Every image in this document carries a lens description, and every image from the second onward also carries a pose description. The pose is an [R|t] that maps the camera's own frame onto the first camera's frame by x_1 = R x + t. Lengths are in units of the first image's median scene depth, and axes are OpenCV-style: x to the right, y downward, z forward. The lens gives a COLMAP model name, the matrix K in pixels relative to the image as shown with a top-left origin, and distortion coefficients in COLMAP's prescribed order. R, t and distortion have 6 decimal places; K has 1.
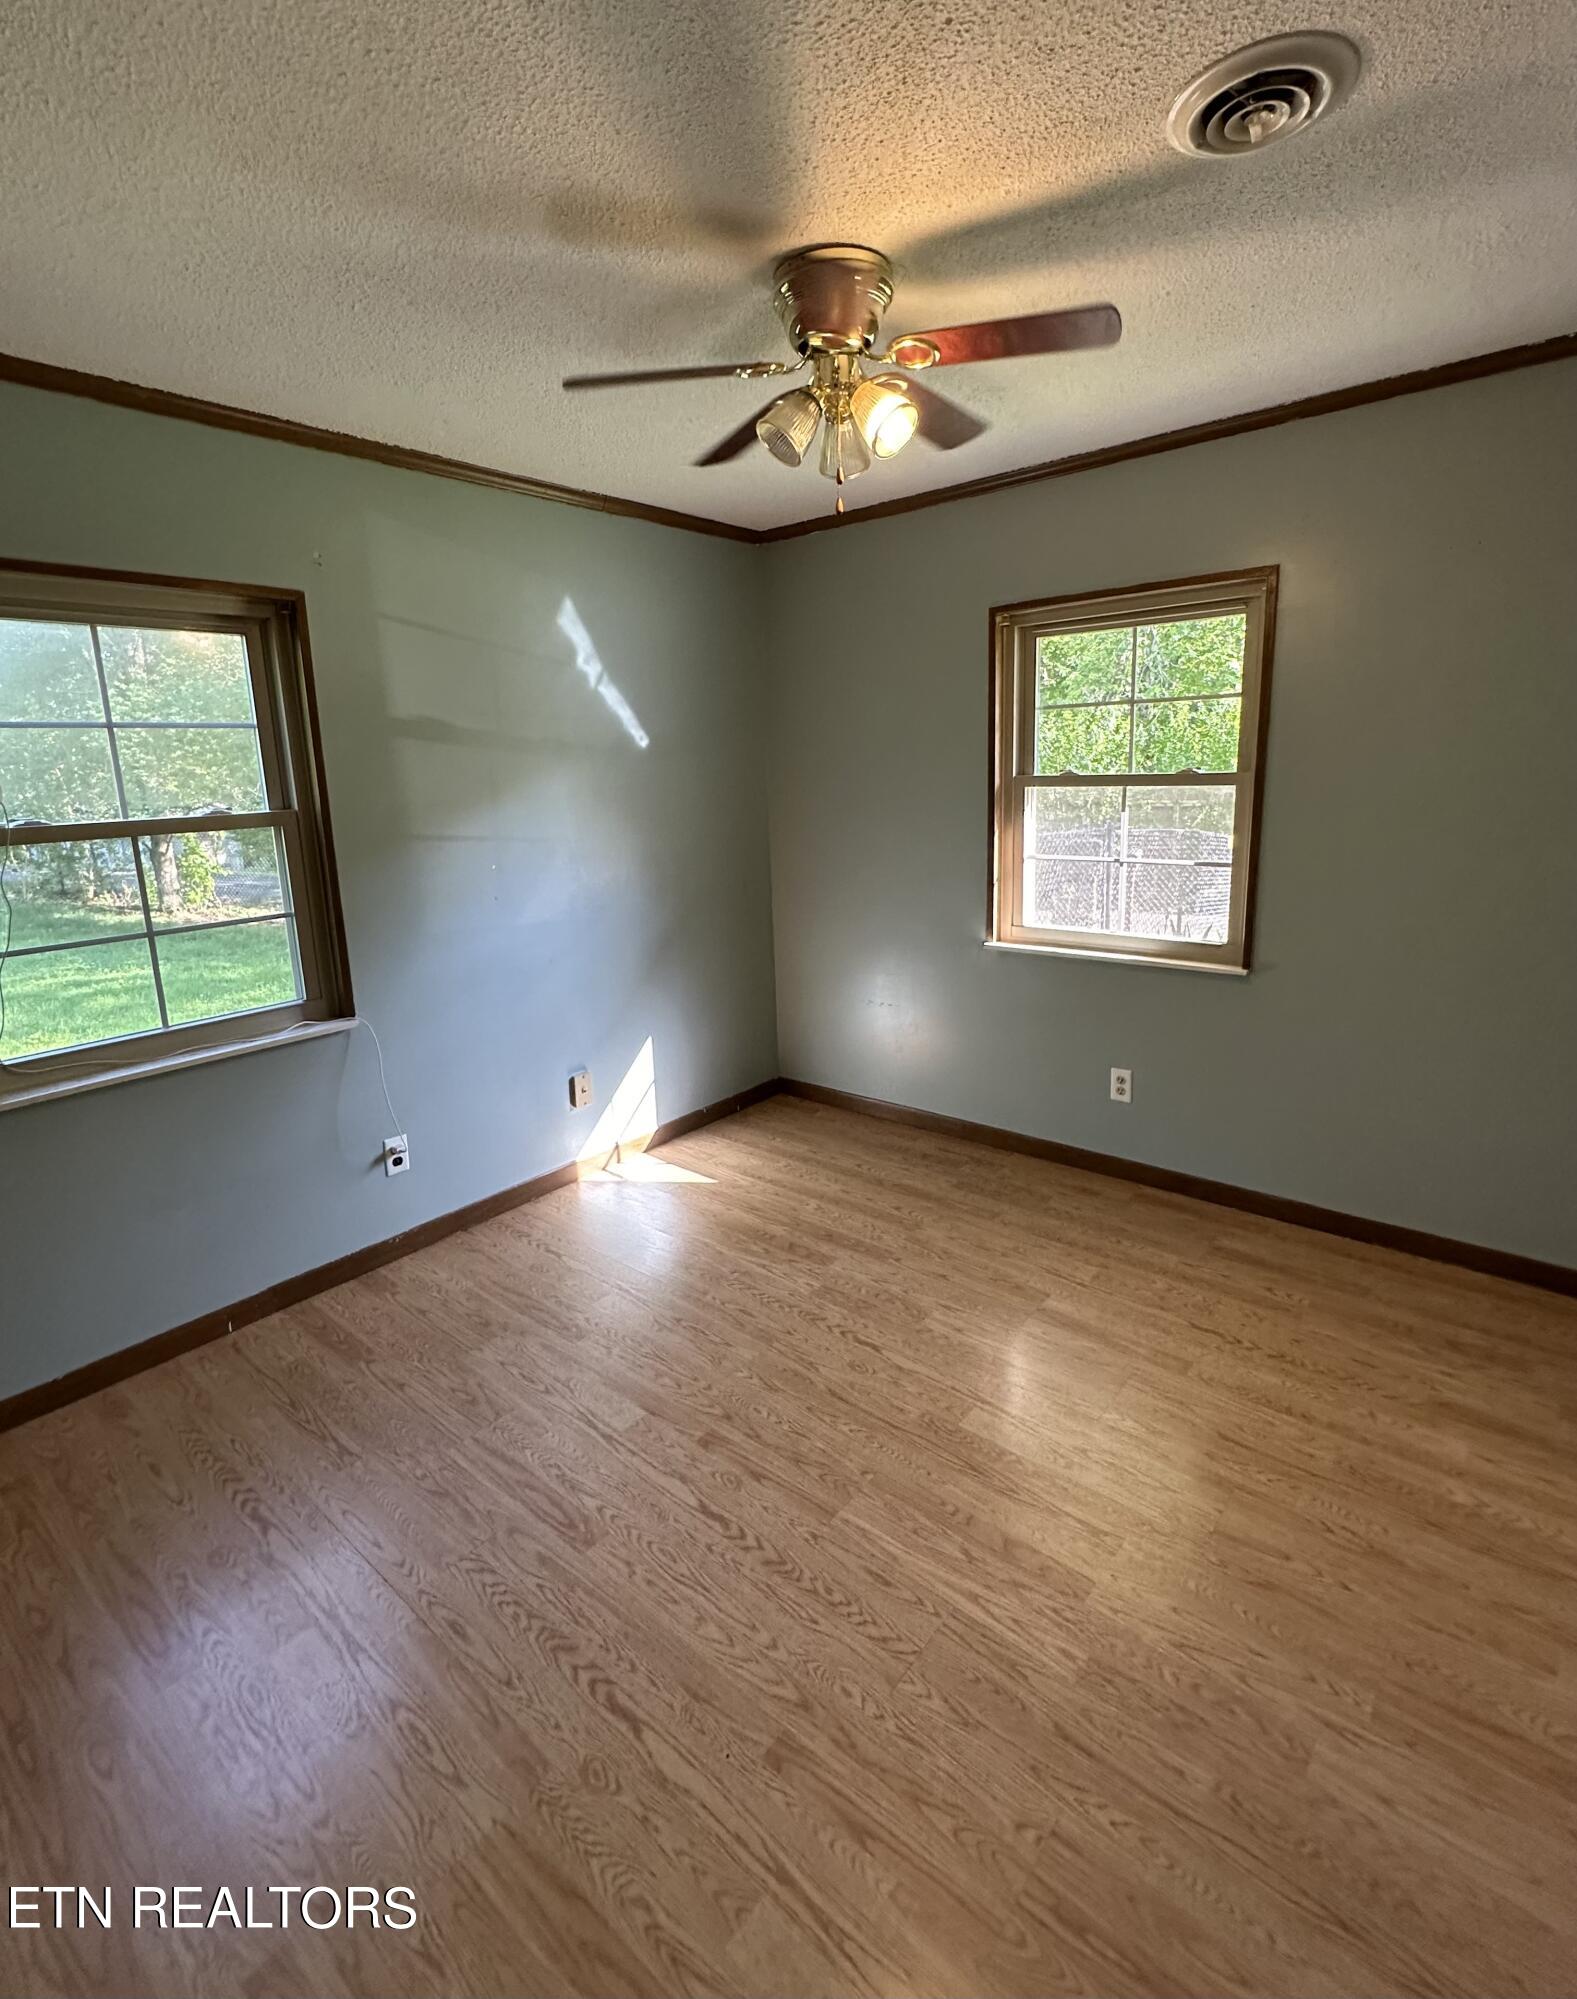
lens RADIAL K [[936.6, 0, 786.6], [0, 936.6, 942.1], [0, 0, 1]] dist [-0.003549, -0.000029]
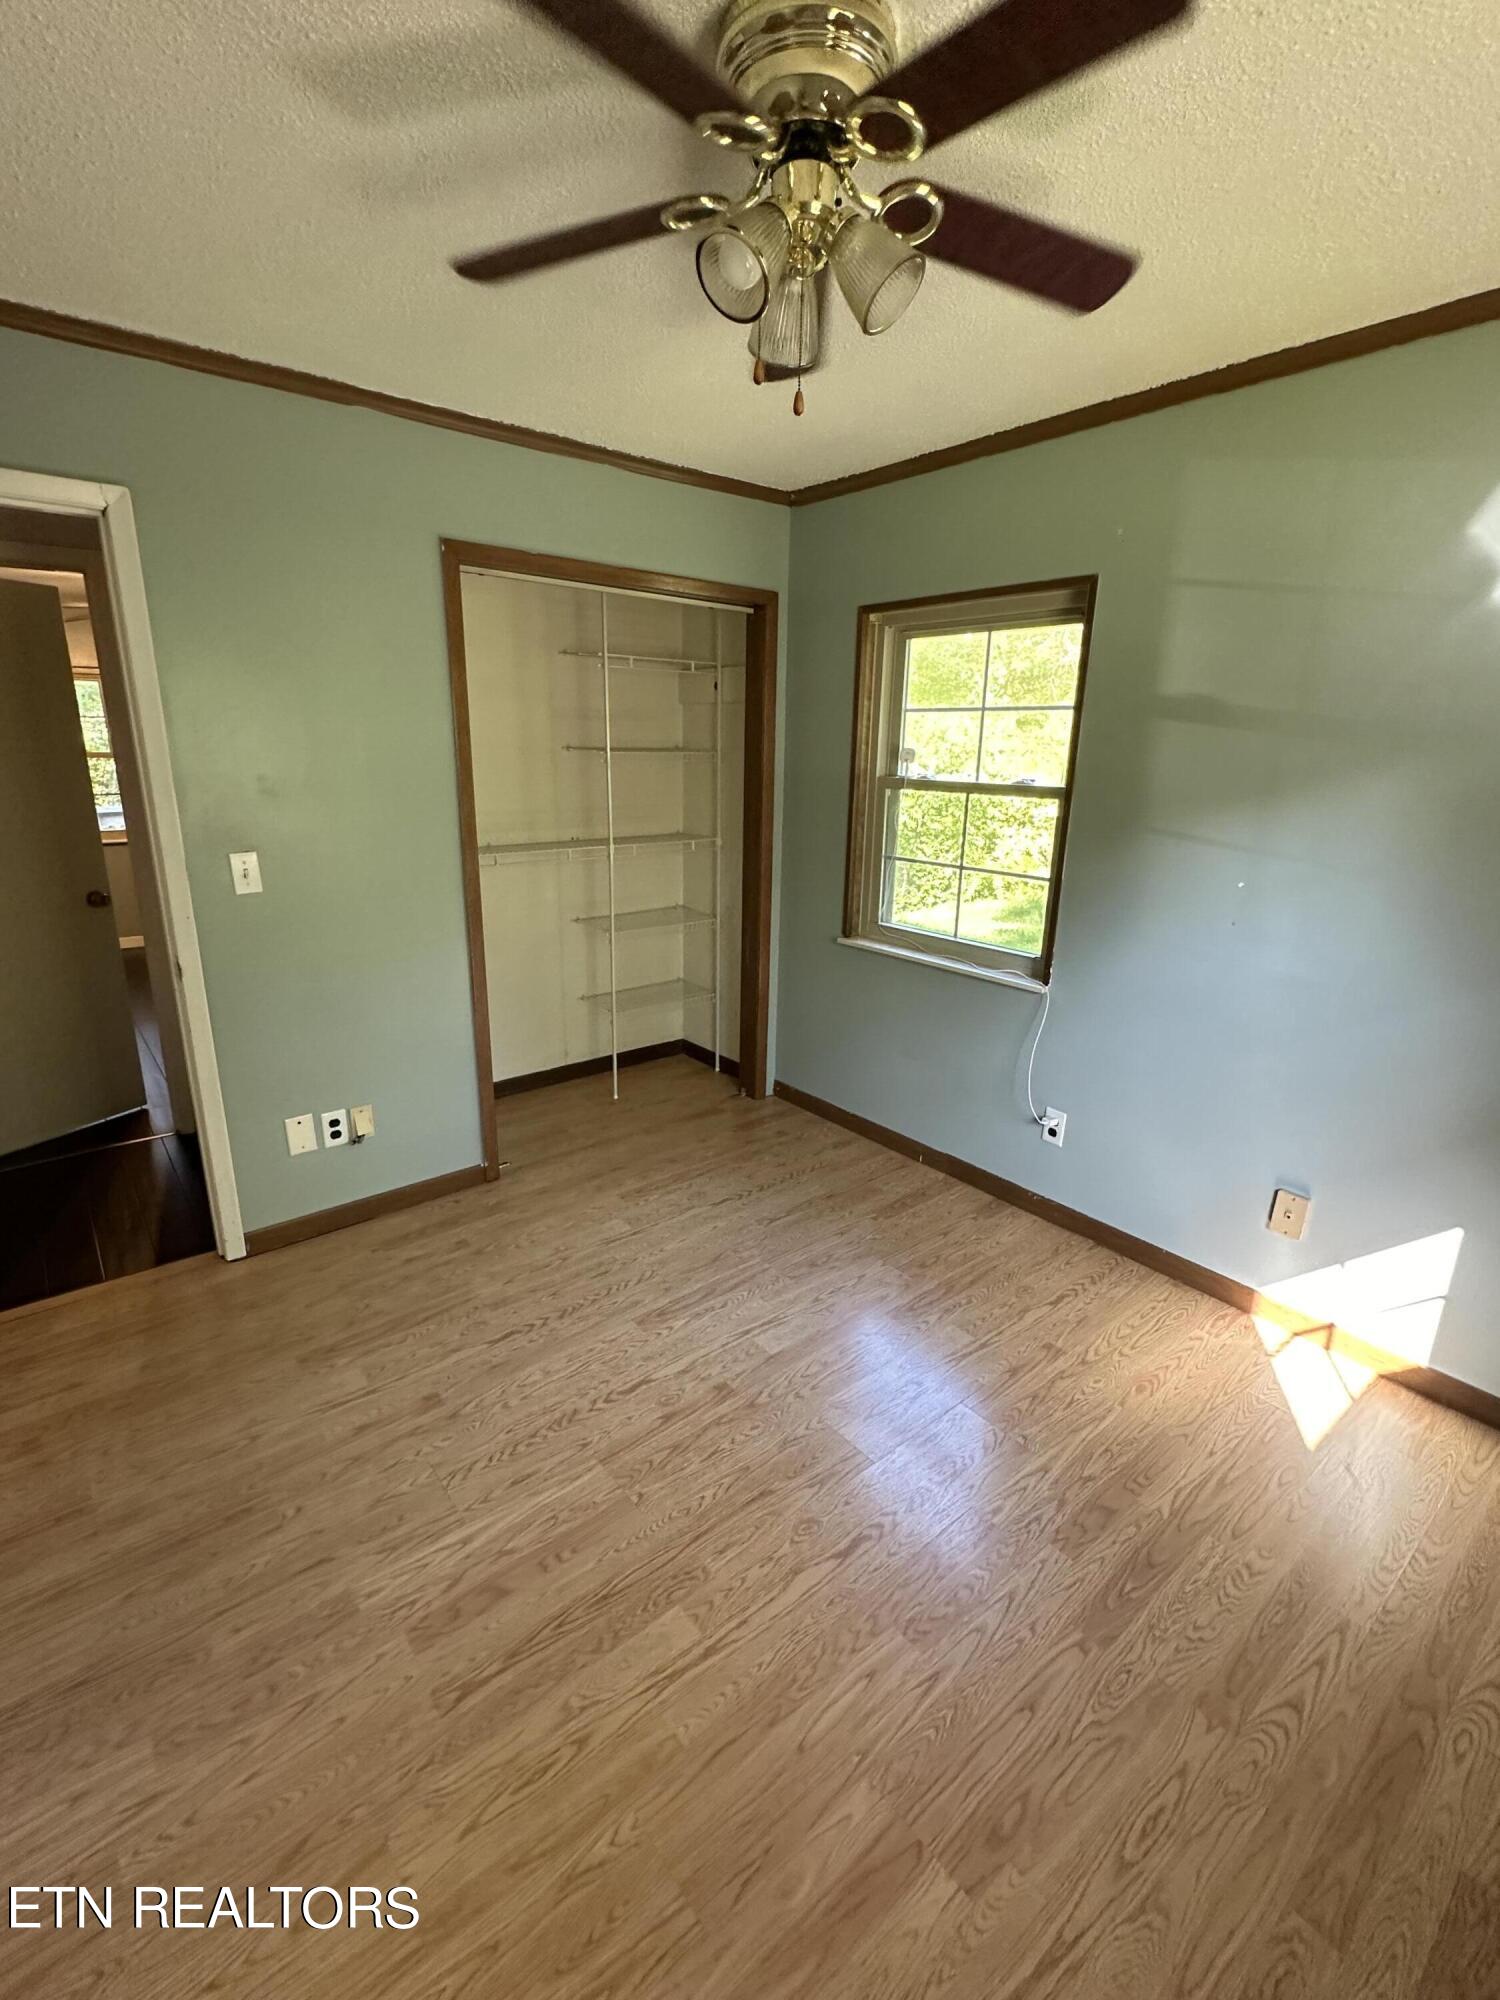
lens RADIAL K [[896.8, 0, 750.0], [0, 896.8, 1000.0], [0, 0, 1]] dist [-0.001056, 0.000679]
pose [[-0.178498, 0.304916, -0.935502, 0.650382], [-0.193669, 0.921284, 0.337235, -0.211369], [0.964692, 0.241373, -0.105395, 0.894706]]
